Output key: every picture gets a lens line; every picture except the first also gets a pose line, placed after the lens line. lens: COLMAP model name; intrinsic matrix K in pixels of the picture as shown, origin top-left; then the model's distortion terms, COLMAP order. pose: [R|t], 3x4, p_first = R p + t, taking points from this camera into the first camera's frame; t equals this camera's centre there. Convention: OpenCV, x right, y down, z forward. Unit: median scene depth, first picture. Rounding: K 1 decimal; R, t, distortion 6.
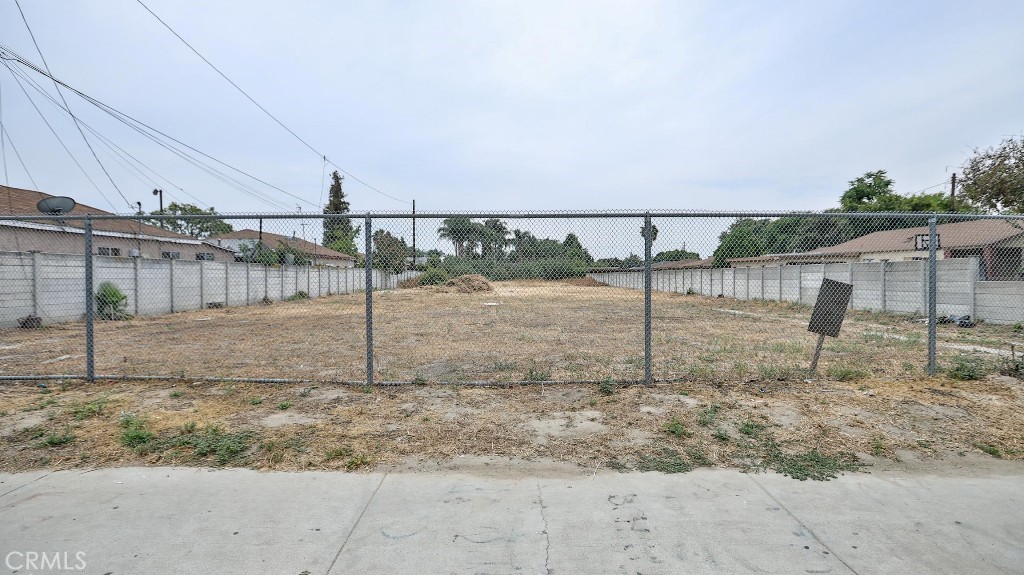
lens RADIAL K [[511.2, 0, 512.0], [0, 511.2, 287.5], [0, 0, 1]] dist [-0.003749, -0.000331]
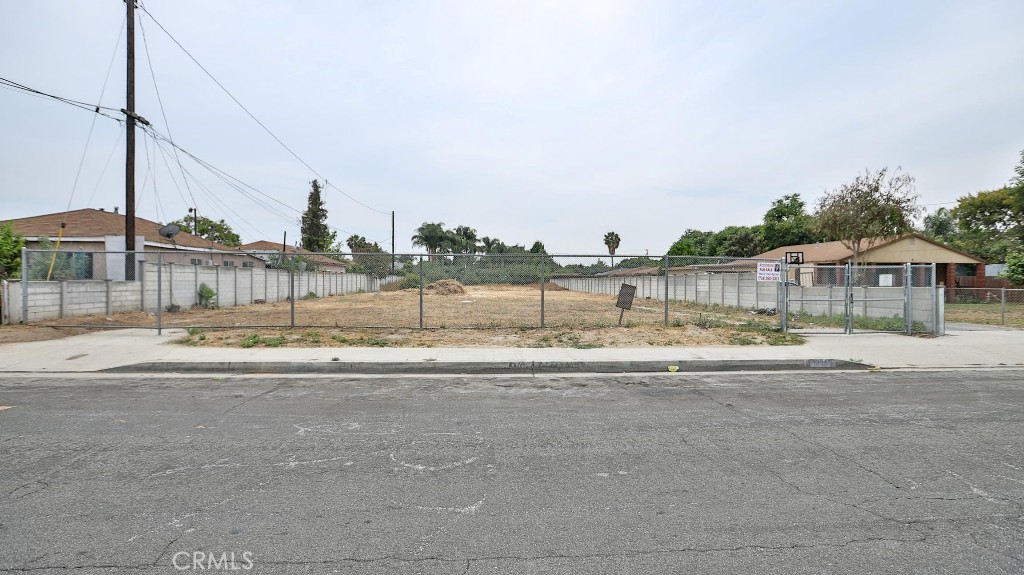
lens RADIAL K [[511.2, 0, 512.0], [0, 511.2, 287.5], [0, 0, 1]] dist [-0.003749, -0.000331]
pose [[0.998172, 0.006624, 0.060078, -0.001175], [-0.006050, 0.999934, -0.009743, 0.002749], [-0.060139, 0.009361, 0.998146, -0.135654]]
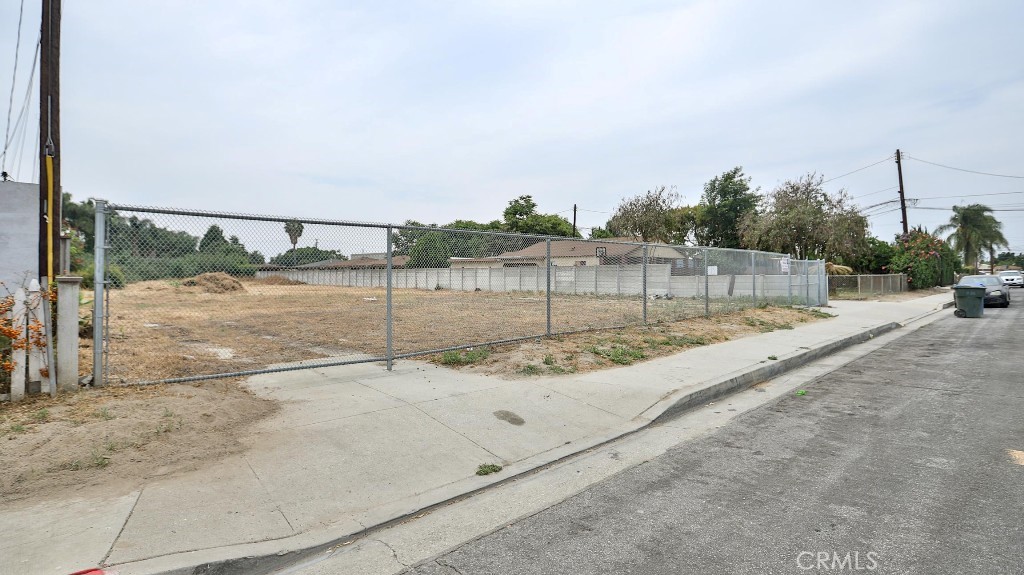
lens RADIAL K [[540.0, 0, 512.0], [0, 540.0, 268.4], [0, 0, 1]] dist [-0.001236, -0.001049]
pose [[0.764678, 0.005317, 0.644391, -0.225997], [0.016284, 0.999487, -0.027571, 0.001146], [-0.644207, 0.031576, 0.764199, -0.052051]]
